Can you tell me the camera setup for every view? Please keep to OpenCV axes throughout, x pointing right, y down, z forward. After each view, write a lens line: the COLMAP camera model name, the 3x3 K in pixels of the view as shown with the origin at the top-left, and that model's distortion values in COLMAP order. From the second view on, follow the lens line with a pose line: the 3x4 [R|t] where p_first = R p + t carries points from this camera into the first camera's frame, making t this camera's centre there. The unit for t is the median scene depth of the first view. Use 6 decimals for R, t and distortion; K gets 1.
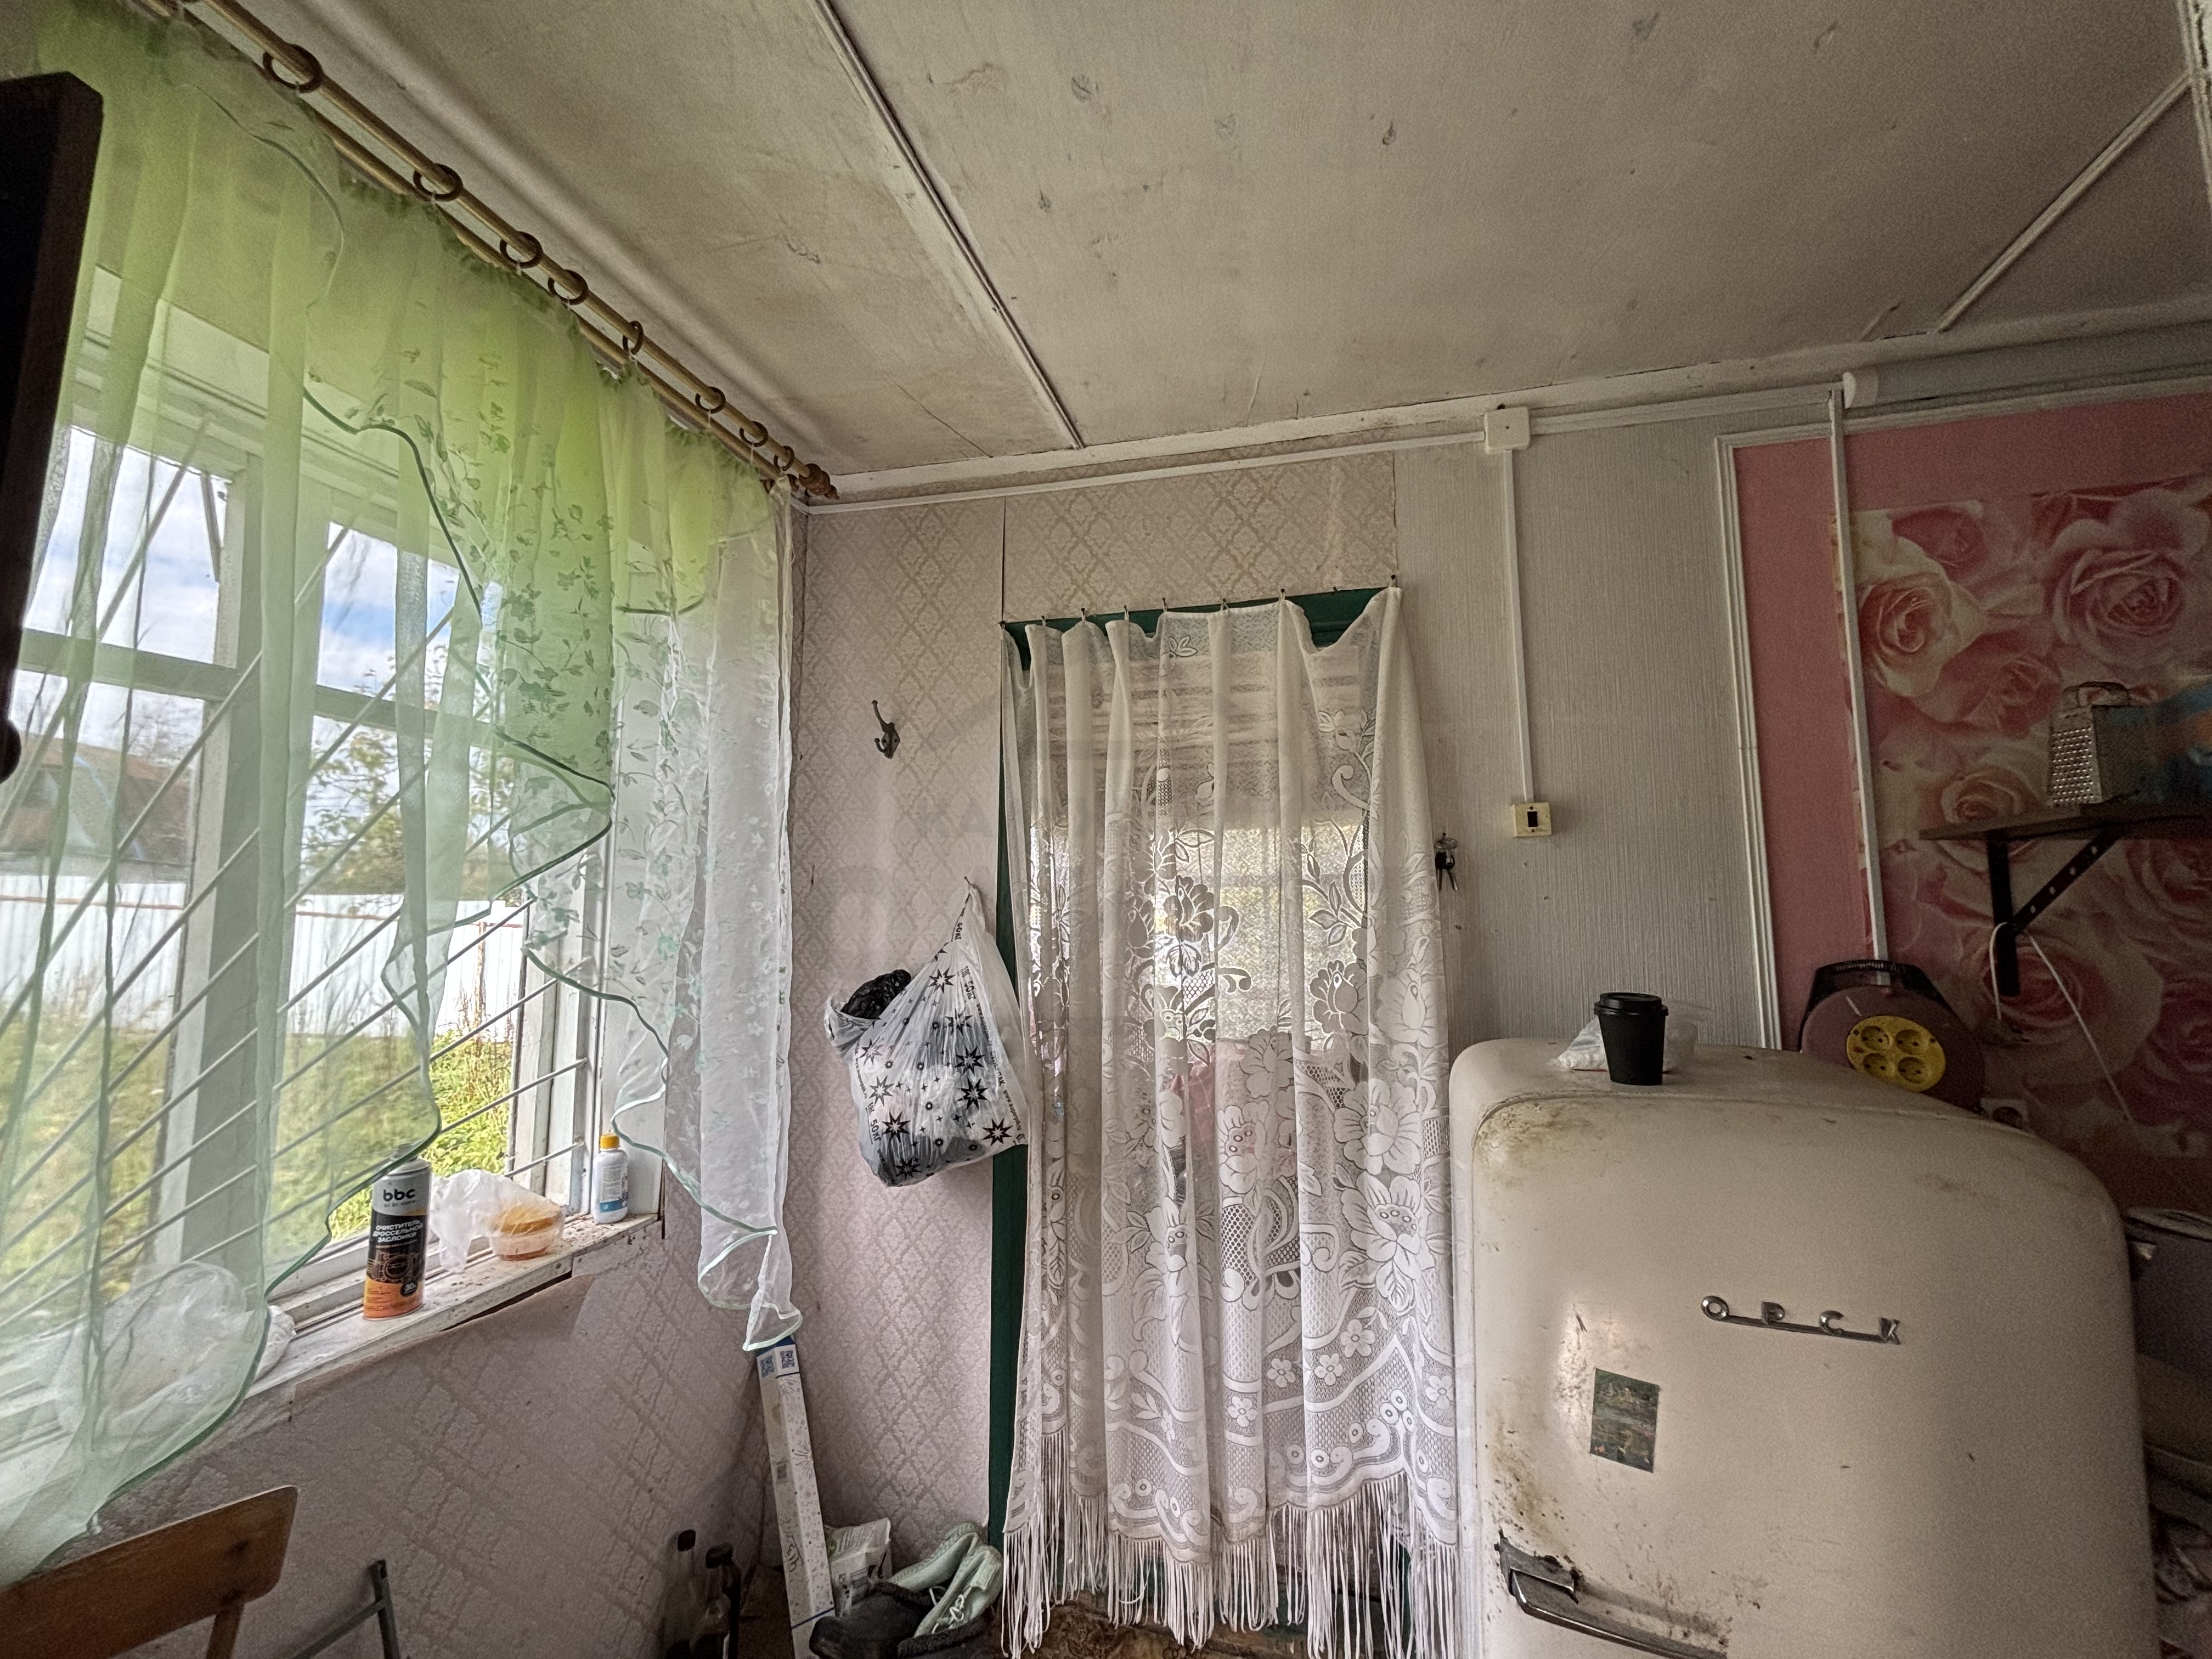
lens RADIAL K [[883.4, 0, 1106.0], [0, 883.4, 829.5], [0, 0, 1]] dist [0.045703, -0.014587]
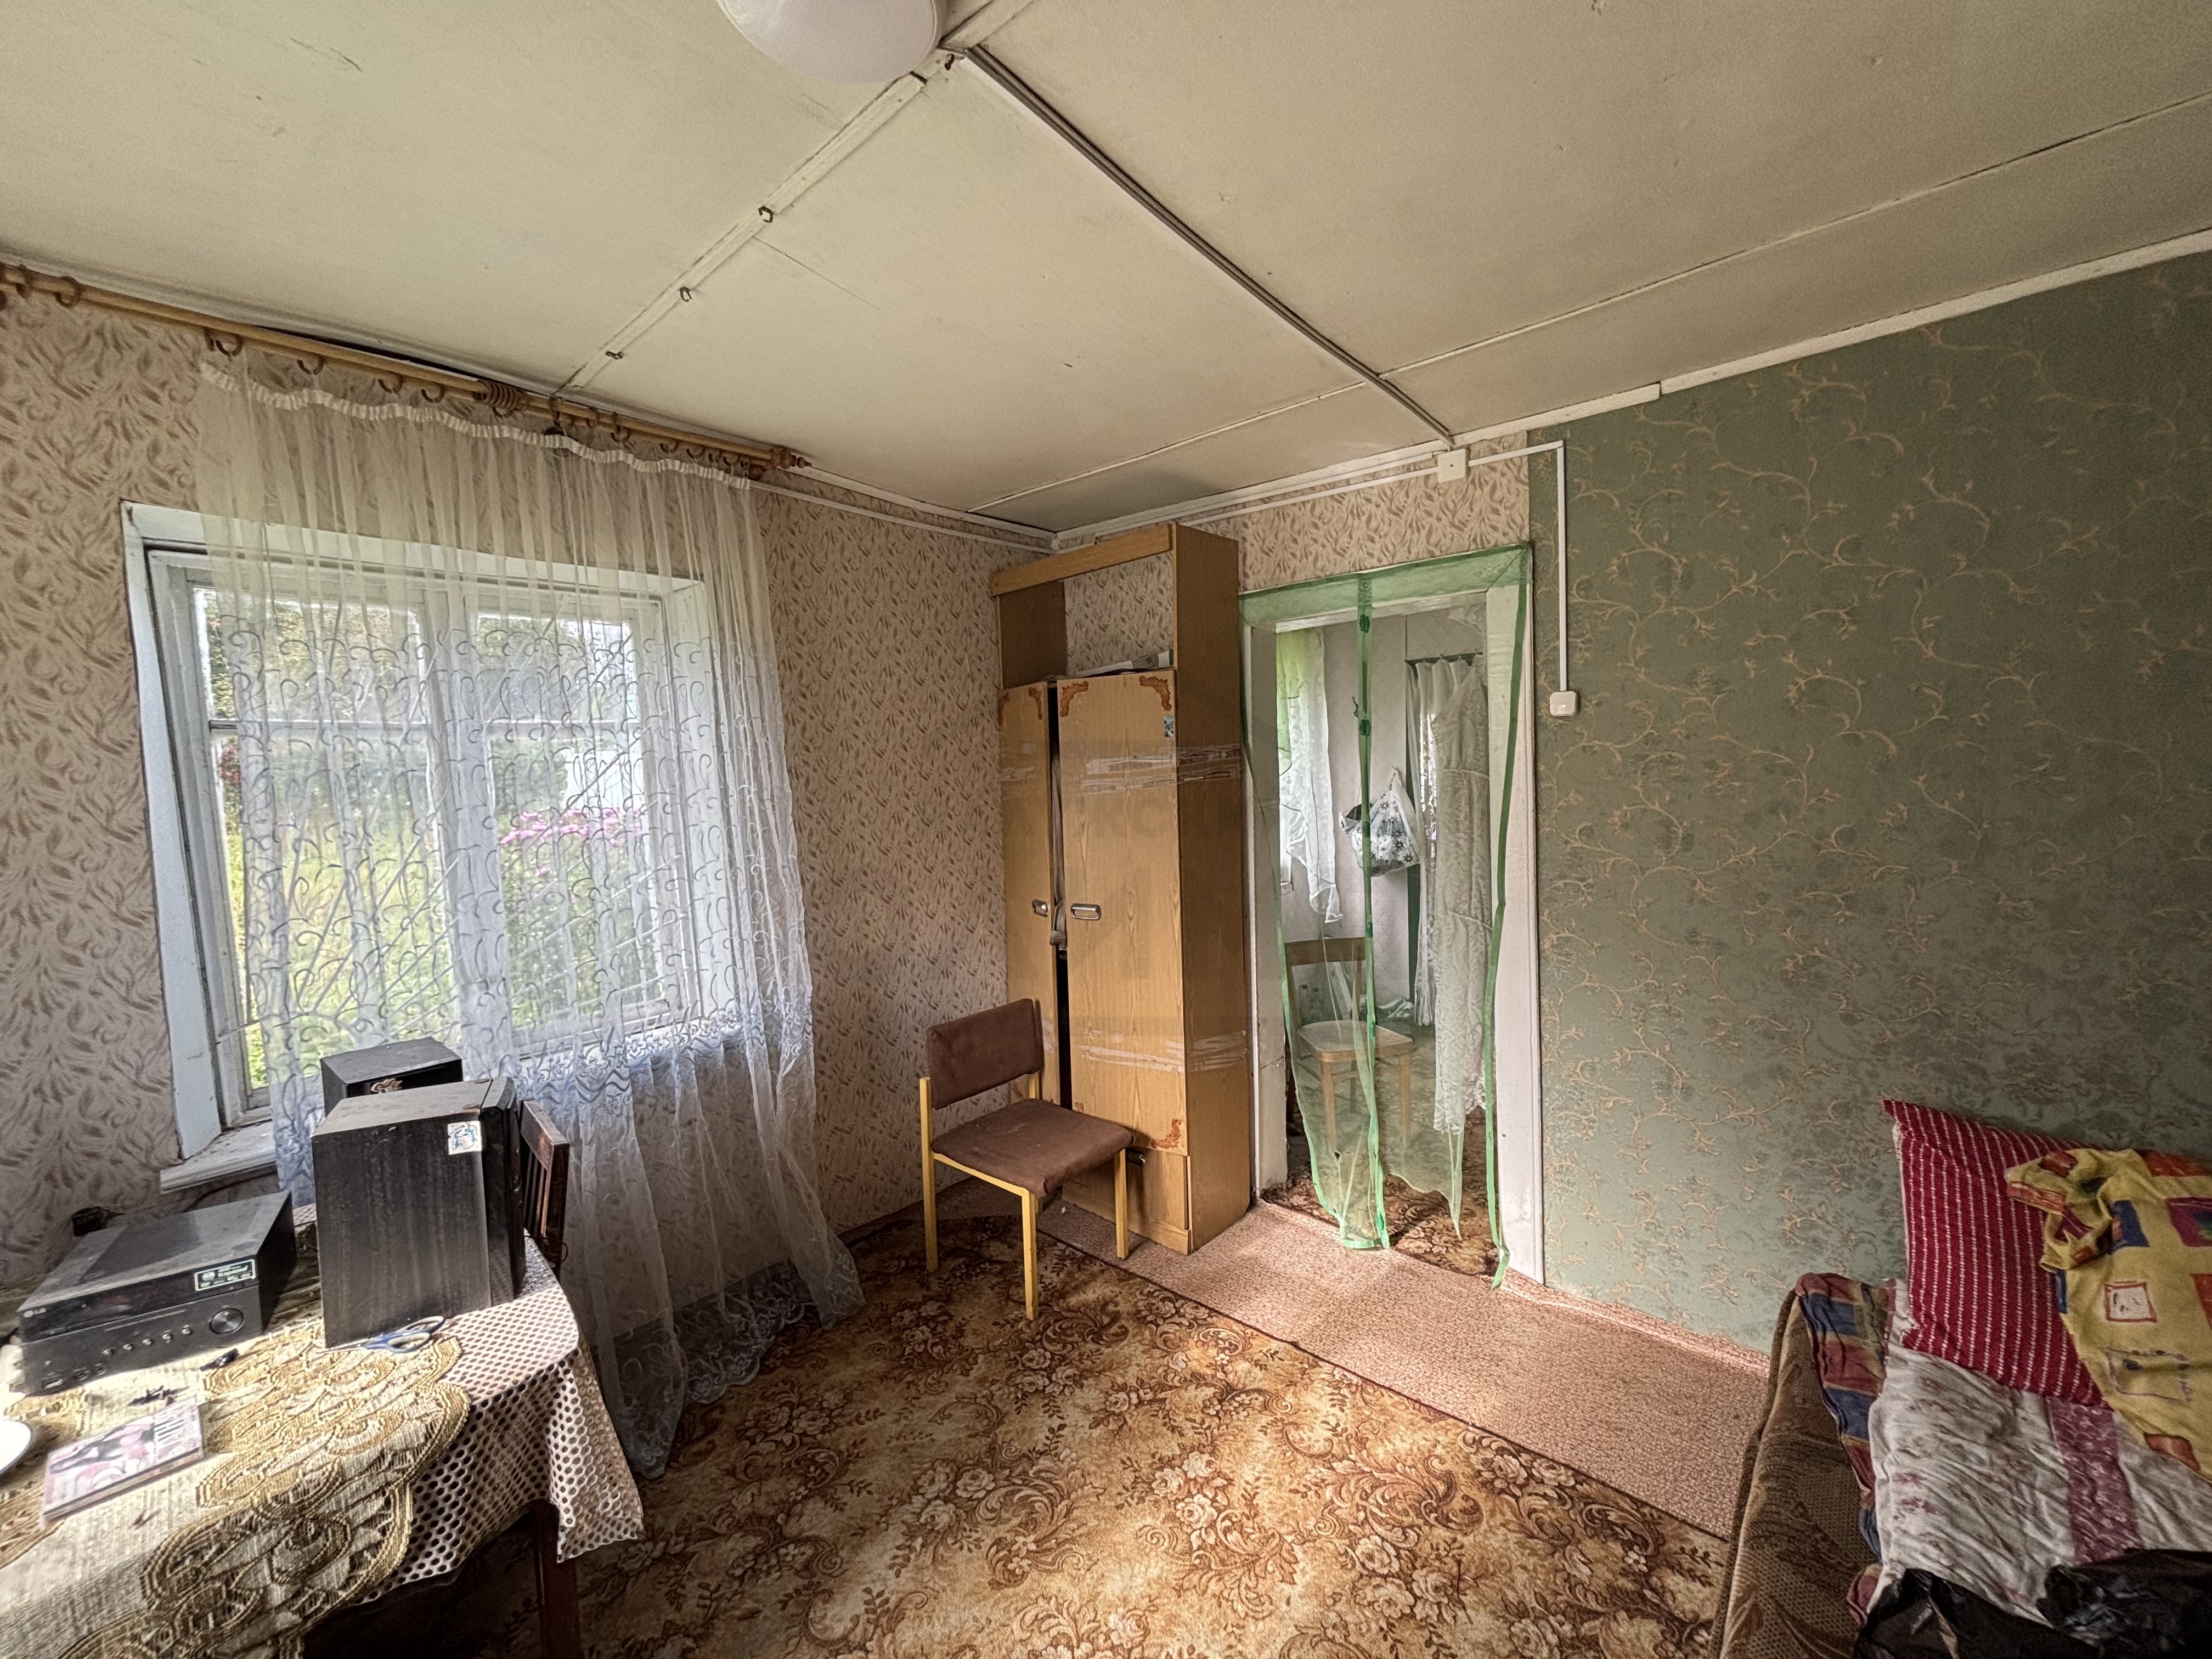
lens RADIAL K [[896.9, 0, 1106.0], [0, 896.9, 829.5], [0, 0, 1]] dist [-0.002207, 0.000379]
pose [[0.901030, -0.002009, -0.433752, 0.234367], [0.073817, 0.986112, 0.148773, -0.227128], [0.427429, -0.166067, 0.888665, -1.824695]]
